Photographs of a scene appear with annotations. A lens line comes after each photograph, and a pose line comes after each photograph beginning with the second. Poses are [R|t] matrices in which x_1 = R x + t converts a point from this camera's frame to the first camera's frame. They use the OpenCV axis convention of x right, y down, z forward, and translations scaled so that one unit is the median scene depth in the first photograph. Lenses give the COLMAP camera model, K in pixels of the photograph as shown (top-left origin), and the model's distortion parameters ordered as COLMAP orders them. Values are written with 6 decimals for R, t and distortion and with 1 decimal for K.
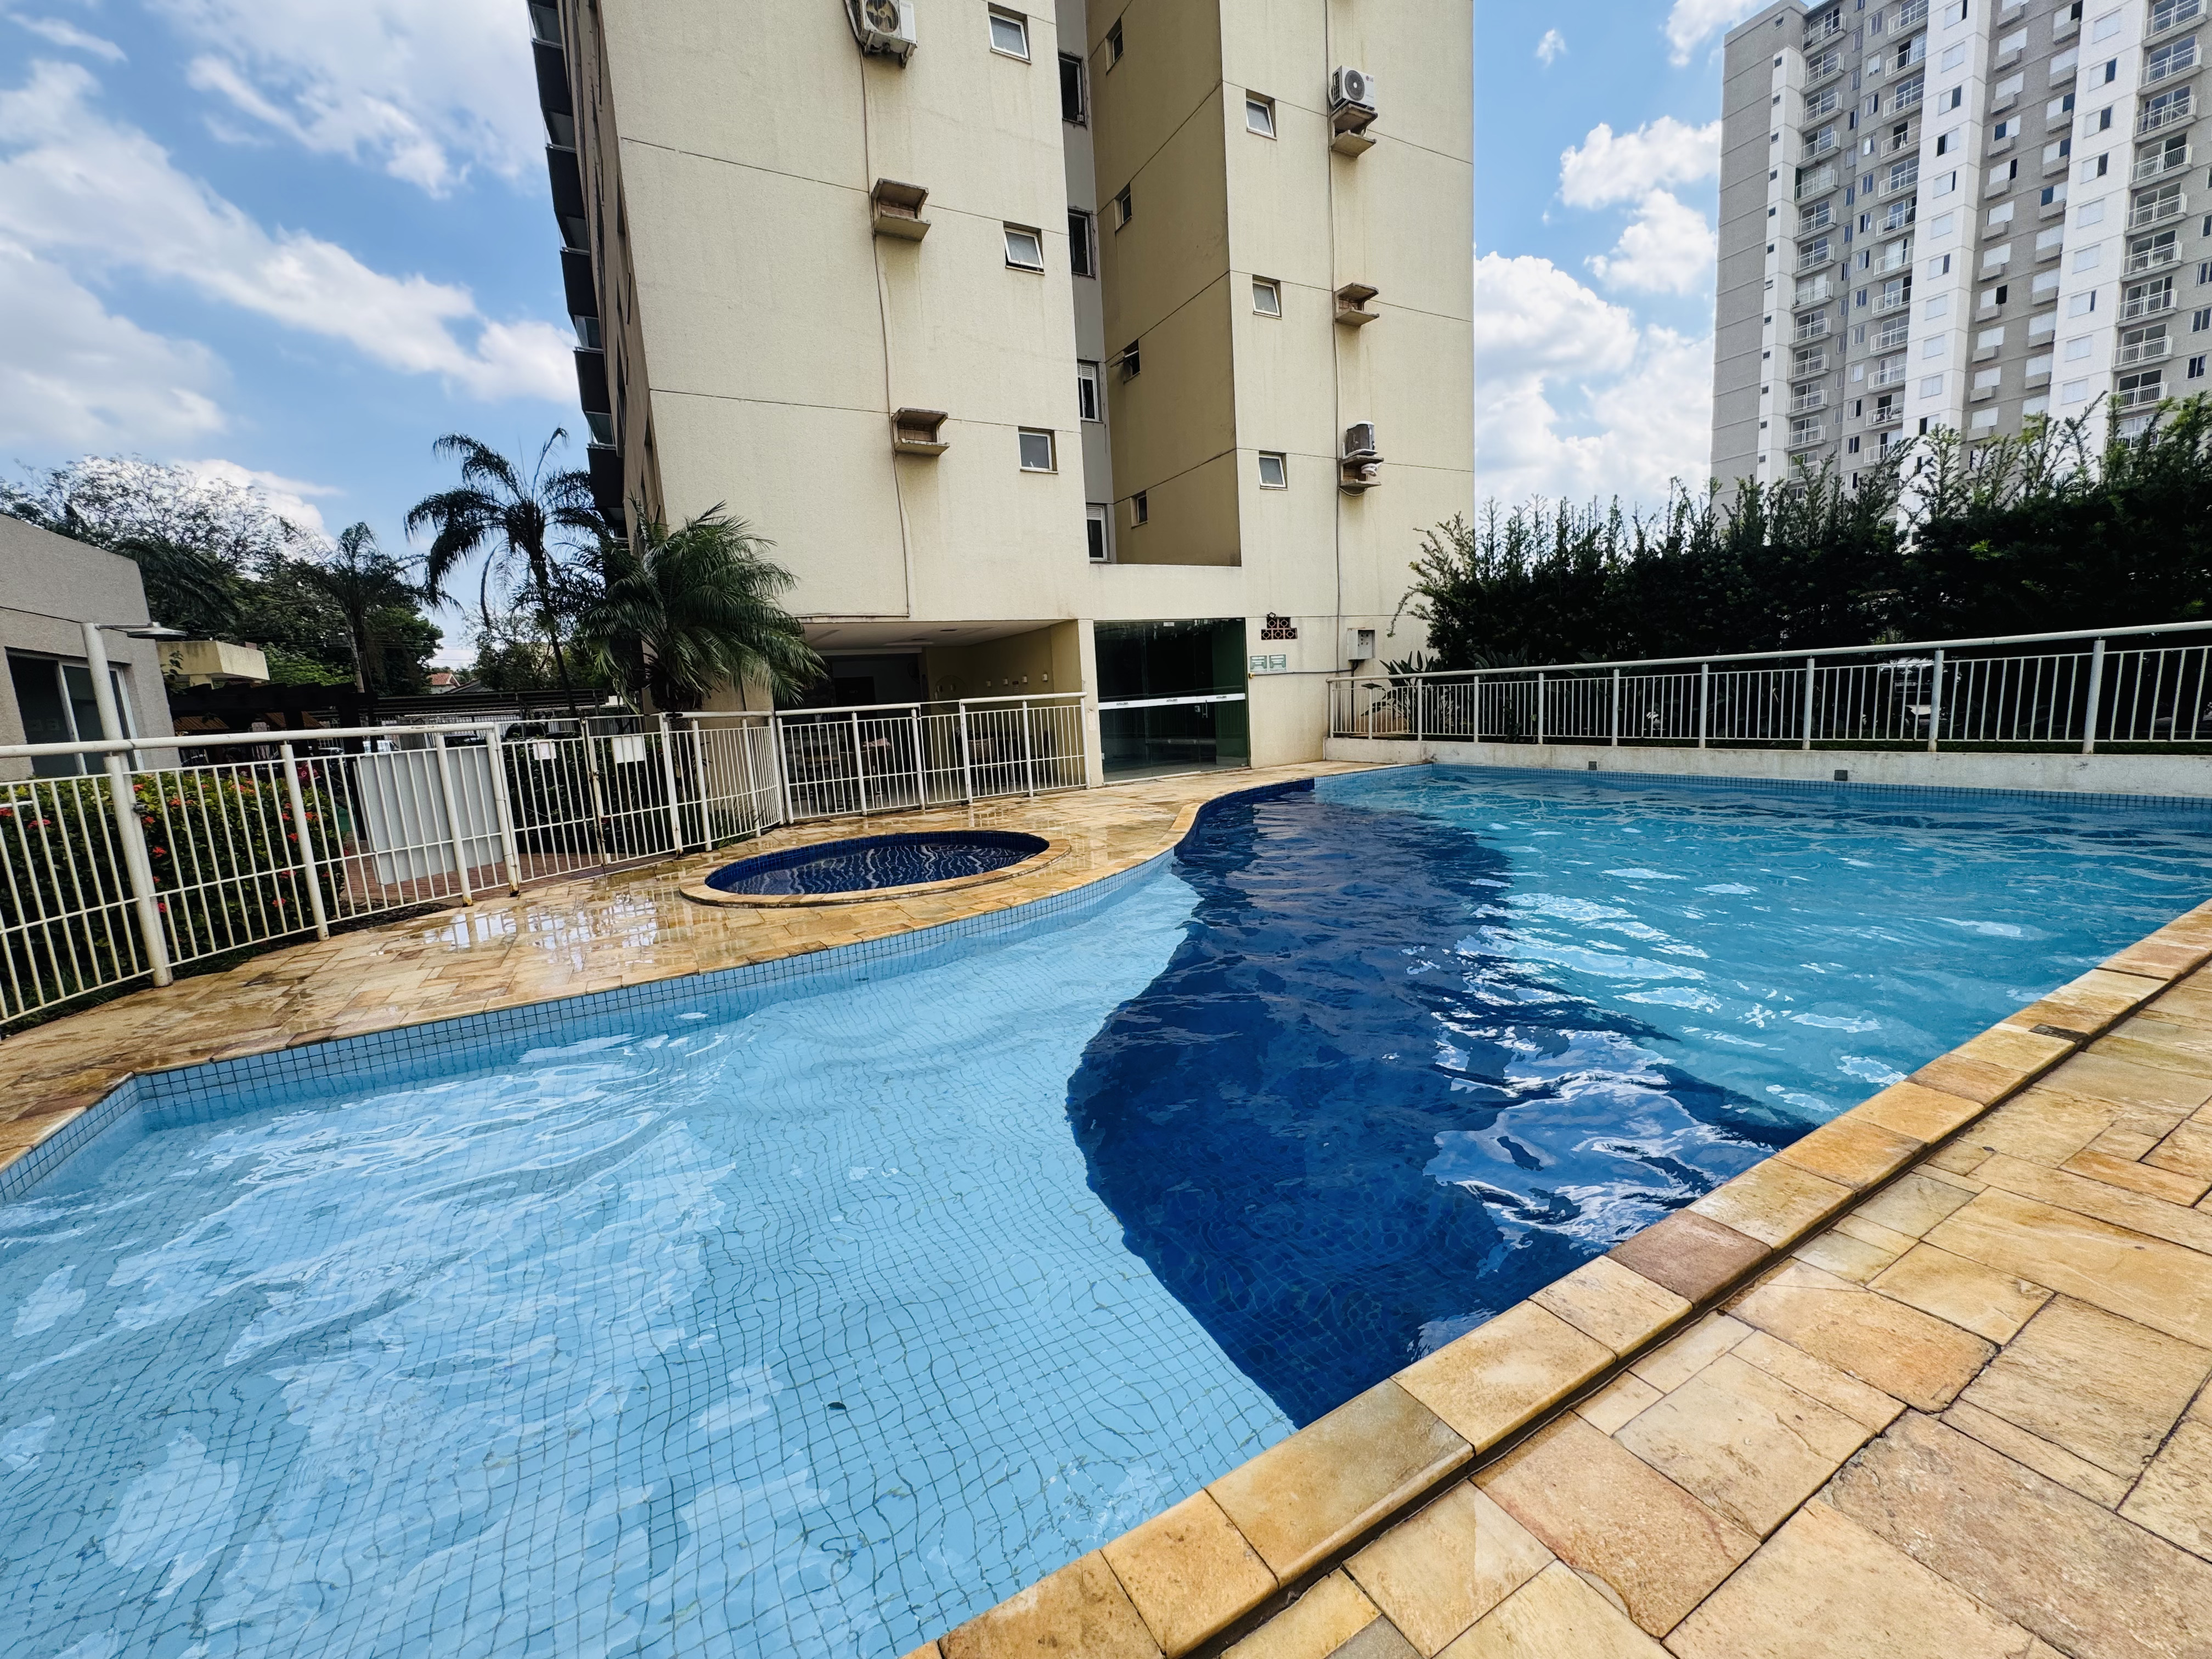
lens RADIAL K [[885.5, 0, 1106.5], [0, 885.5, 823.3], [0, 0, 1]] dist [-0.001169, 0.000134]
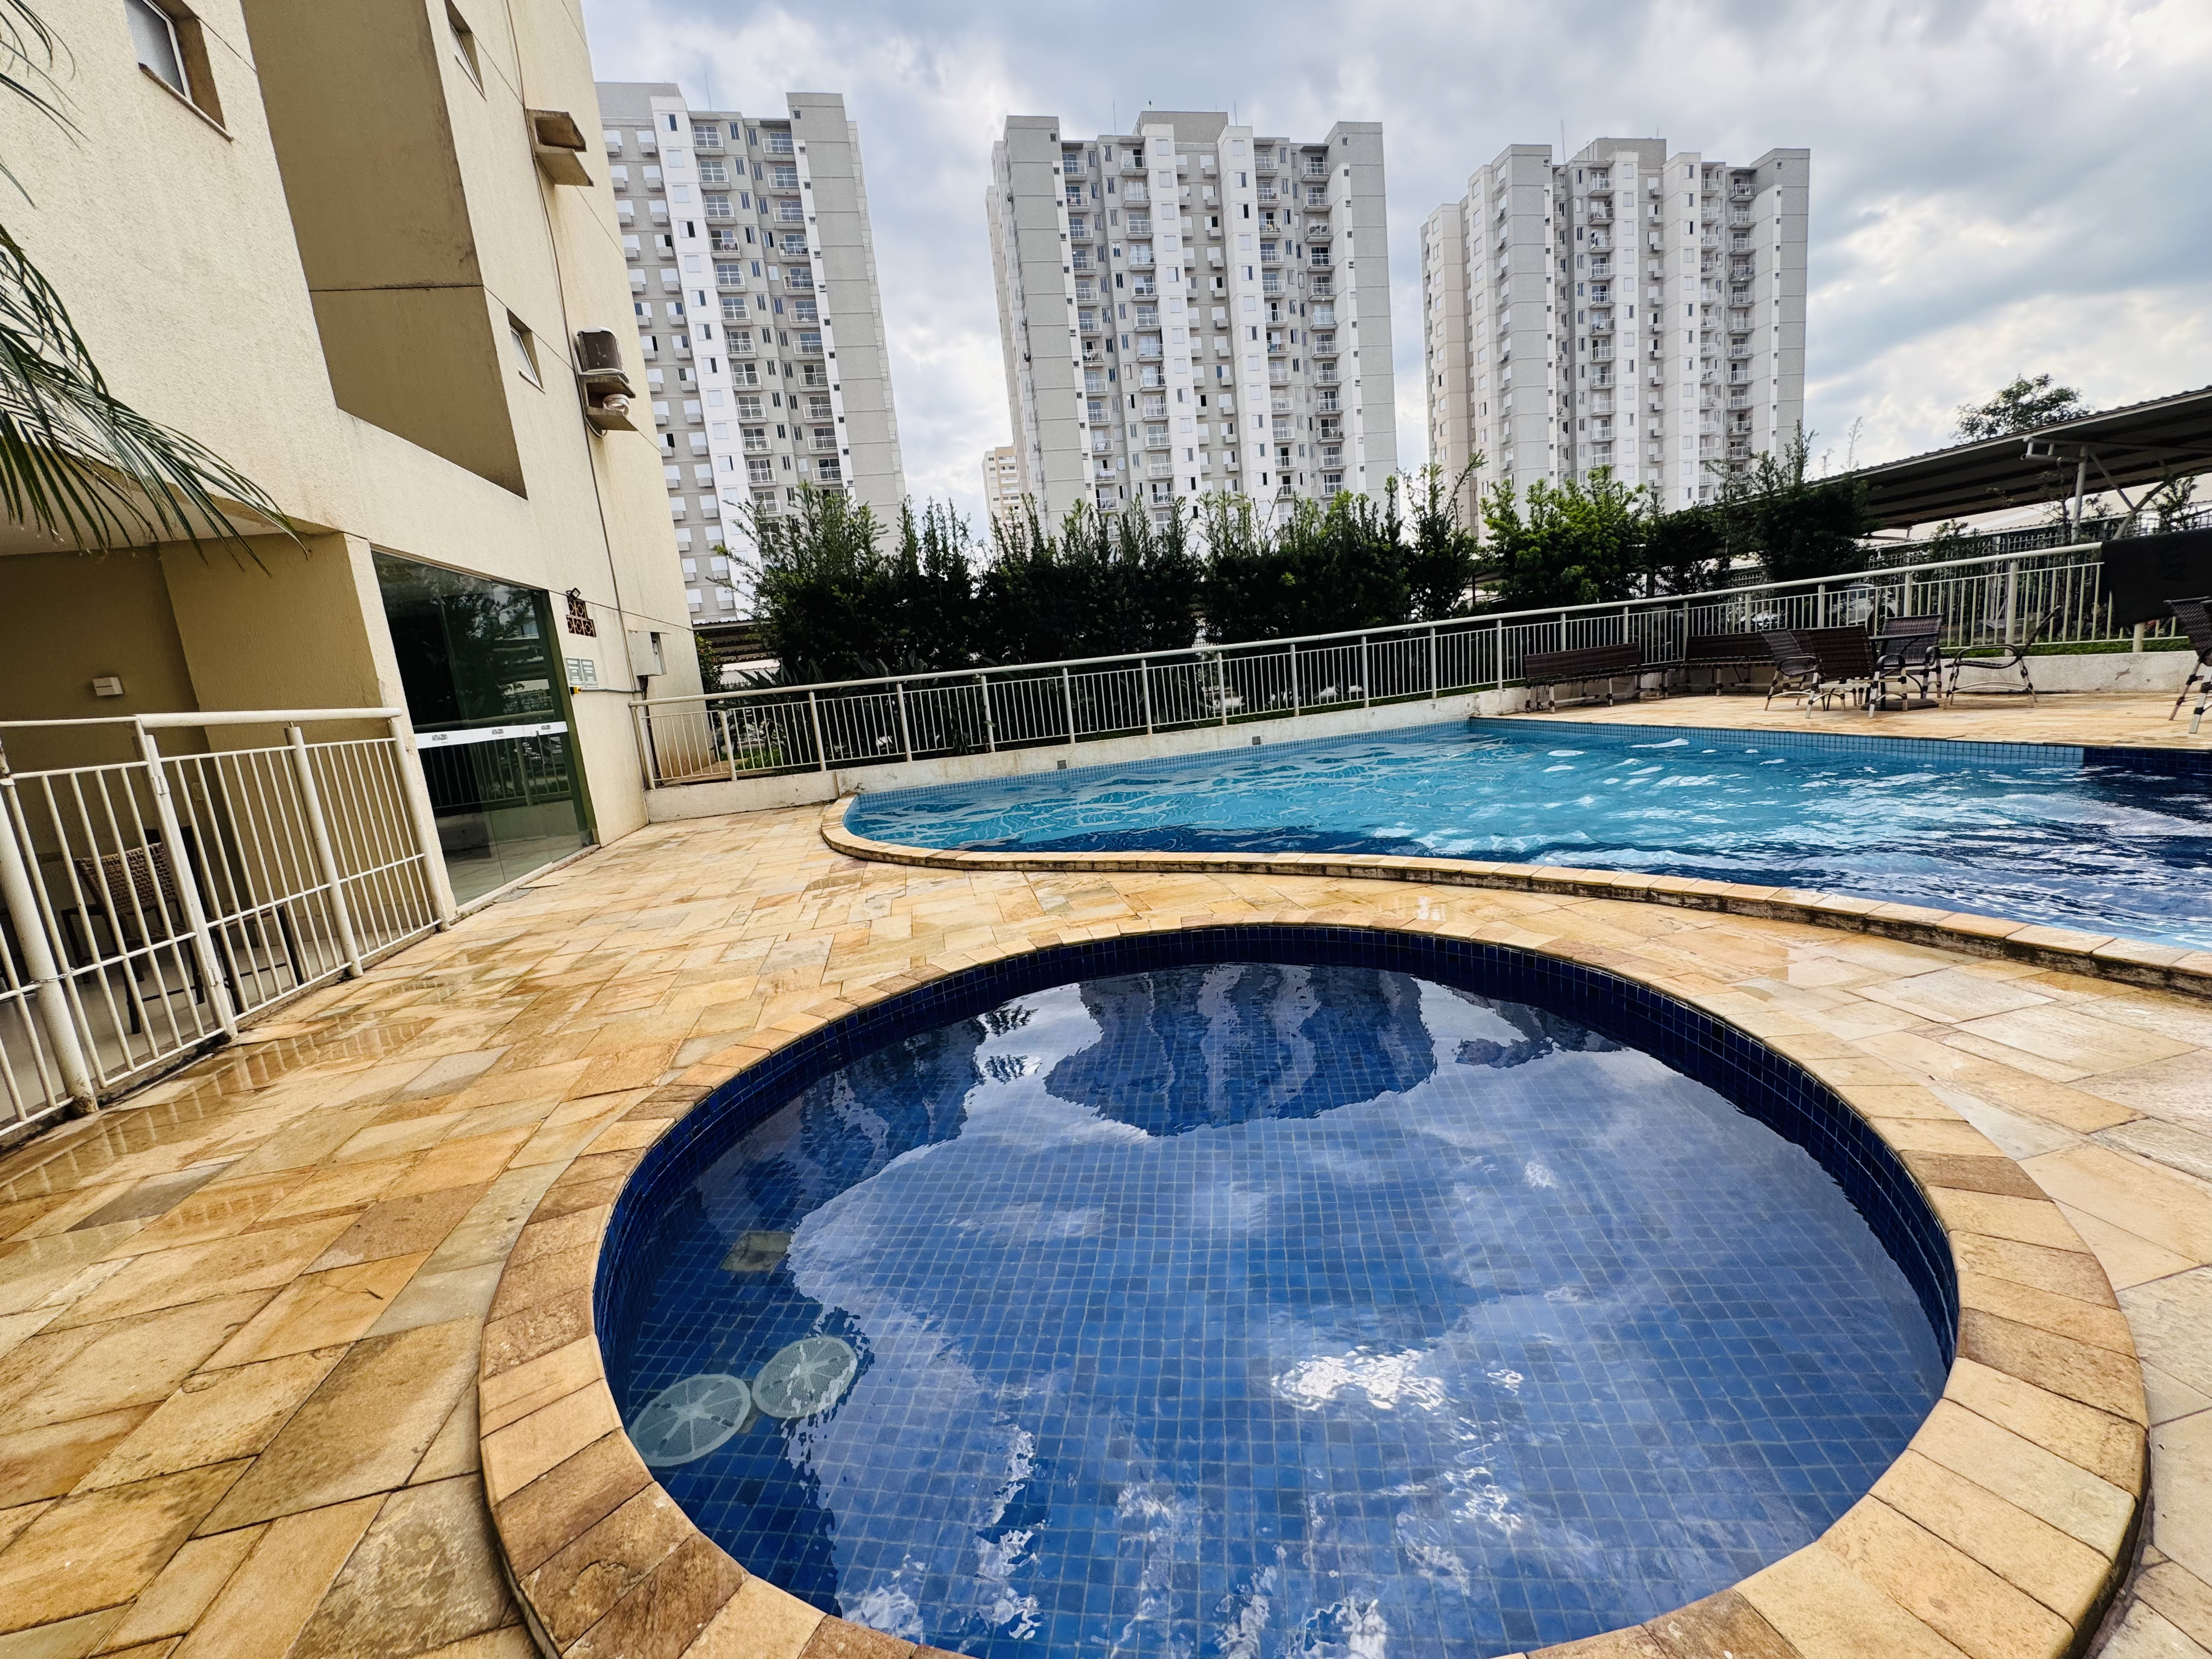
lens RADIAL K [[885.5, 0, 1102.0], [0, 885.5, 826.7], [0, 0, 1]] dist [-0.001169, 0.000134]
pose [[0.295193, -0.132076, 0.946265, -0.324066], [0.218547, 0.973475, 0.067697, -0.046228], [-0.930106, 0.186820, 0.316228, 0.550632]]
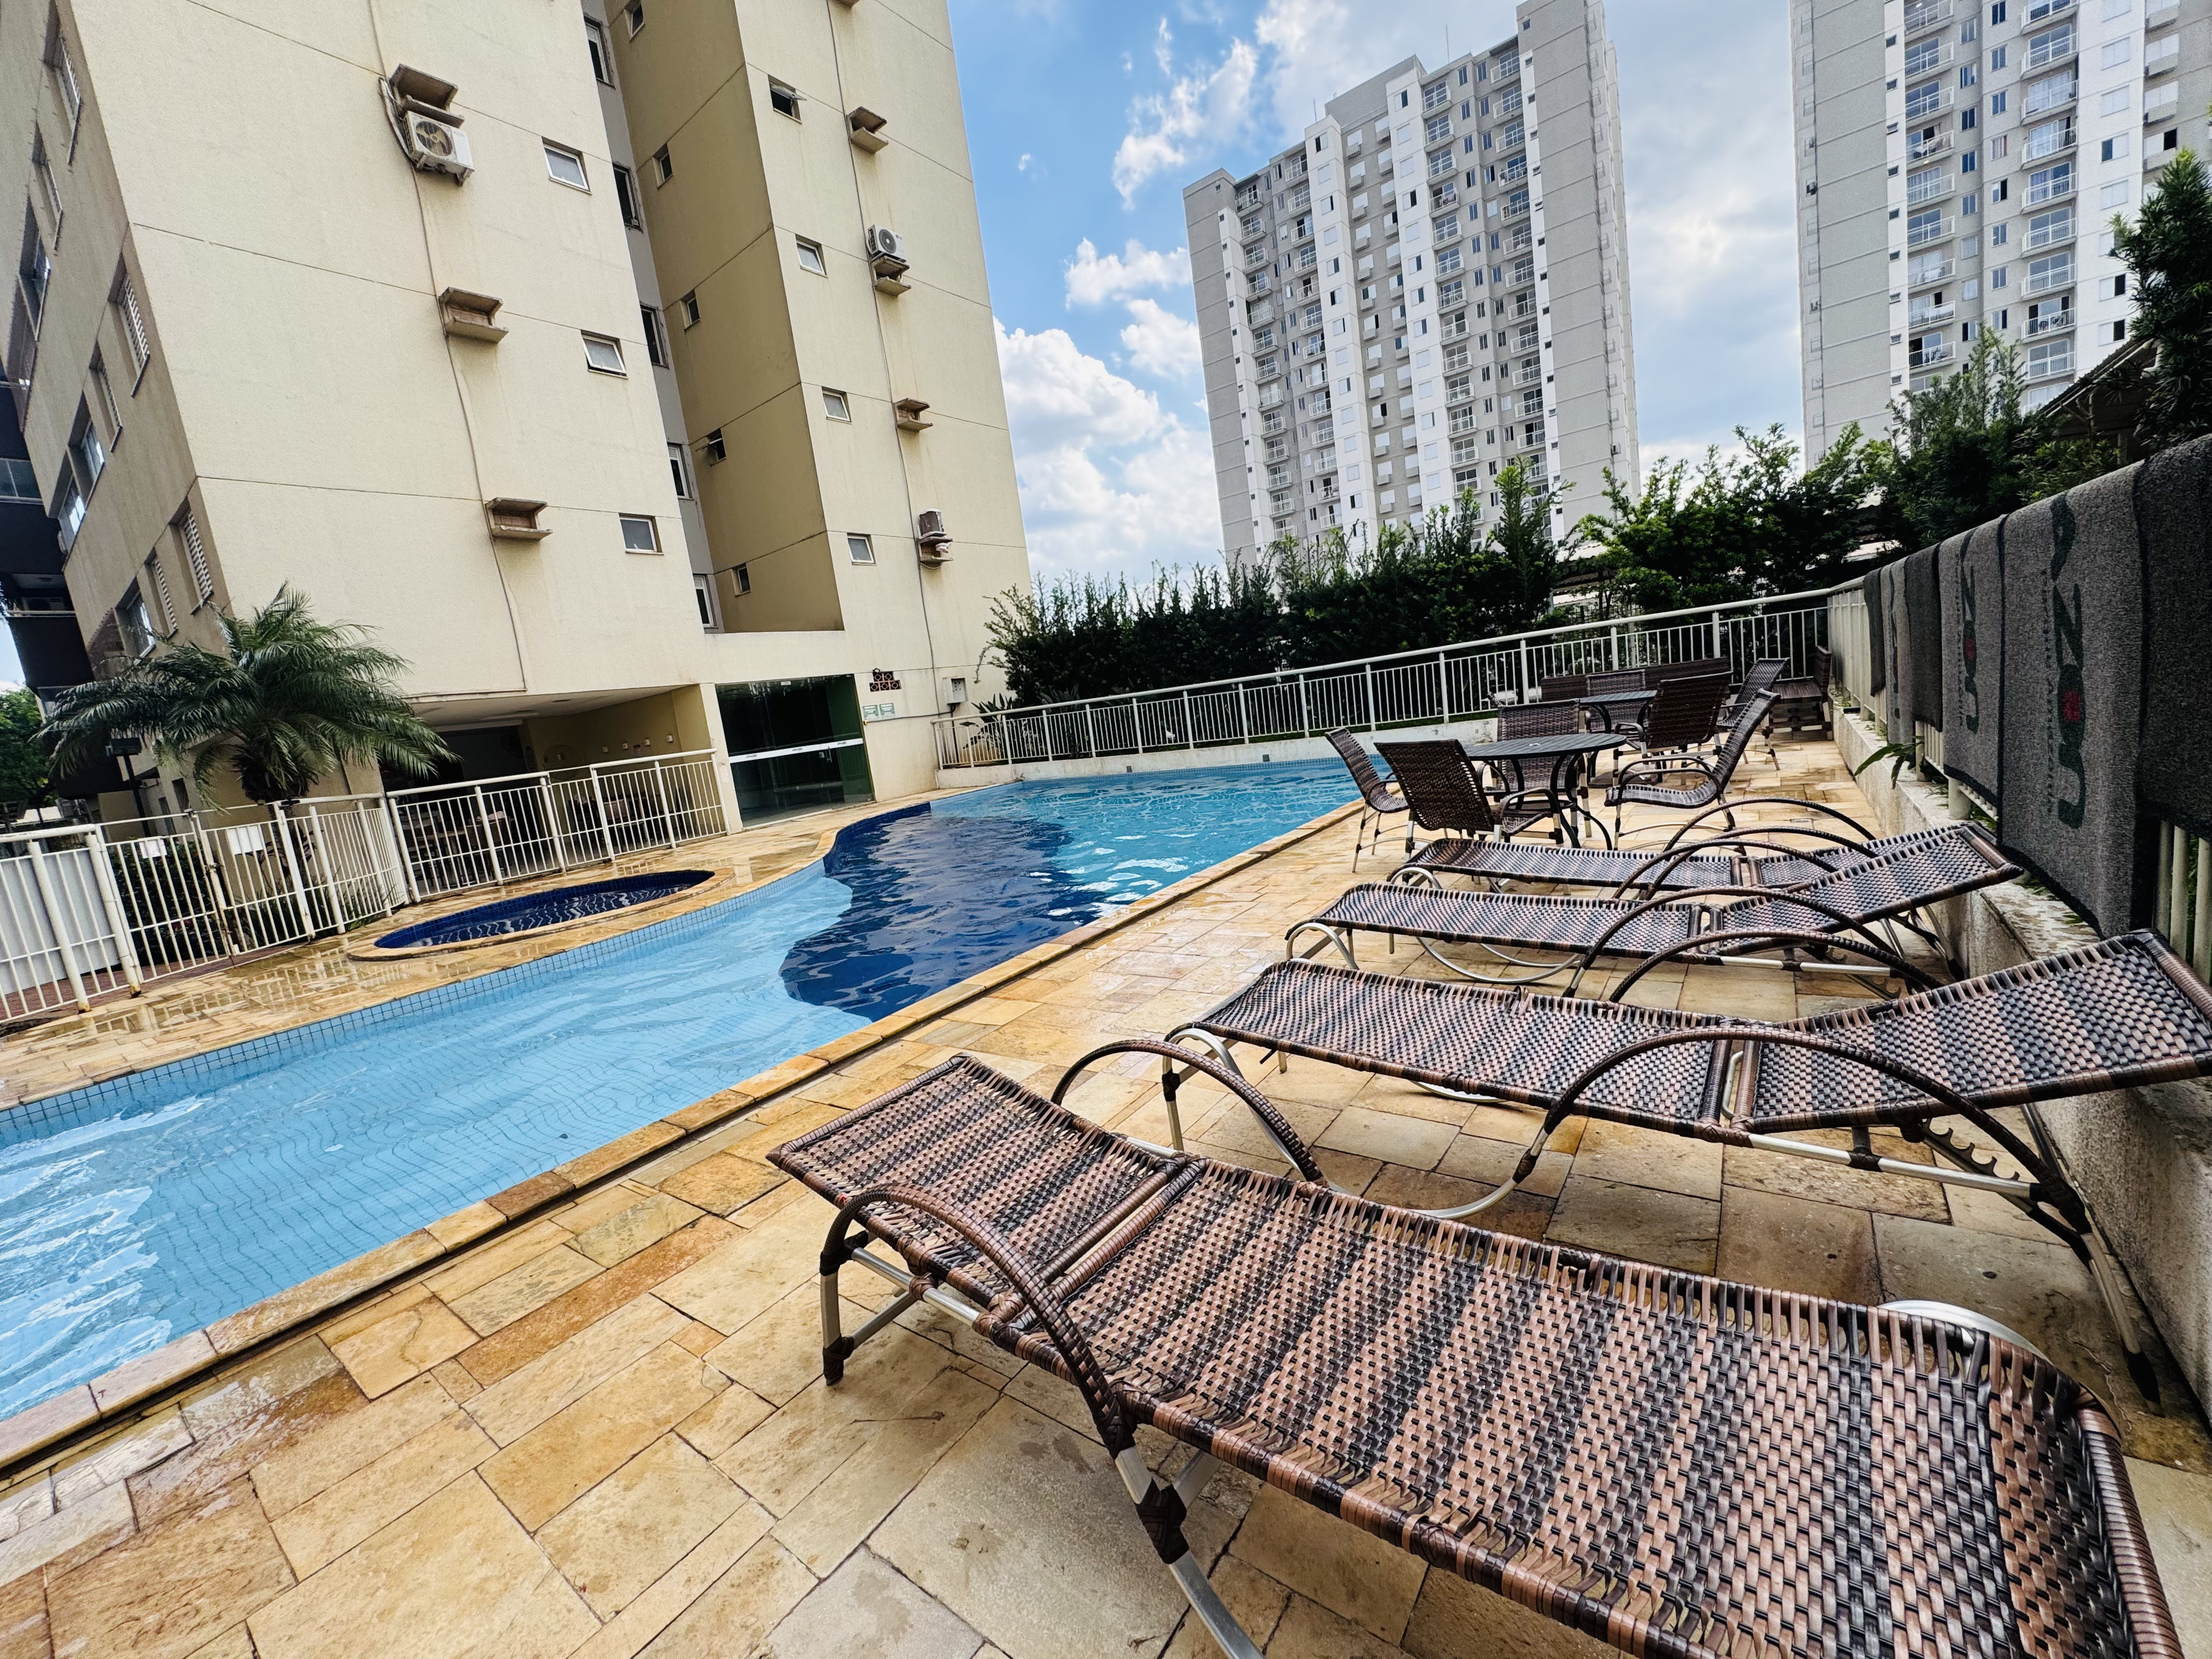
lens RADIAL K [[885.5, 0, 1107.3], [0, 885.5, 825.6], [0, 0, 1]] dist [-0.001169, 0.000134]
pose [[0.908390, -0.120017, 0.400529, -0.032492], [0.138670, 0.990179, -0.017796, 0.034130], [-0.394460, 0.071708, 0.916111, -0.194073]]
